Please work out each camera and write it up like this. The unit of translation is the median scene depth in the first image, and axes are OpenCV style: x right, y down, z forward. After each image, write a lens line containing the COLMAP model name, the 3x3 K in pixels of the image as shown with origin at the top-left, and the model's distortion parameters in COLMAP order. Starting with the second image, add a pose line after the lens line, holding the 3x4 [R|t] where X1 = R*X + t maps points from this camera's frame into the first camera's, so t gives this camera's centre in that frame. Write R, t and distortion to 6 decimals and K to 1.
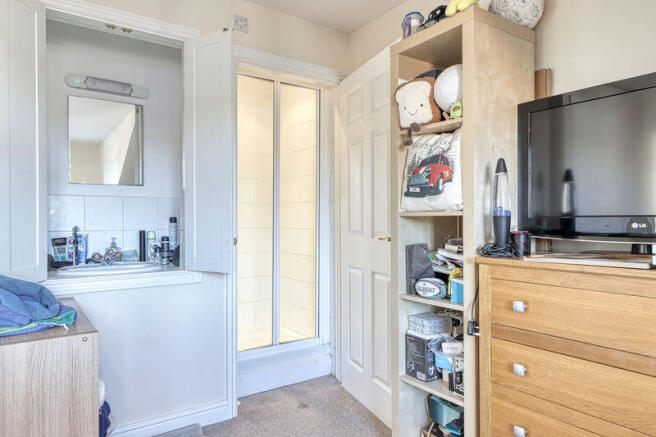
lens RADIAL K [[437.6, 0, 328.0], [0, 437.6, 218.5], [0, 0, 1]] dist [0.003188, 0.000429]
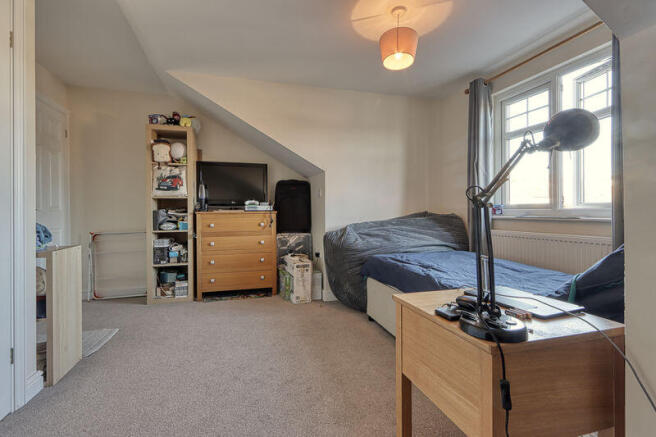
lens RADIAL K [[310.3, 0, 325.8], [0, 310.3, 209.8], [0, 0, 1]] dist [0.000640, -0.001111]
pose [[0.329850, 0.004794, 0.944021, -1.203412], [0.000169, 0.999987, -0.005137, 0.073192], [-0.944033, 0.001854, 0.329845, -0.482259]]
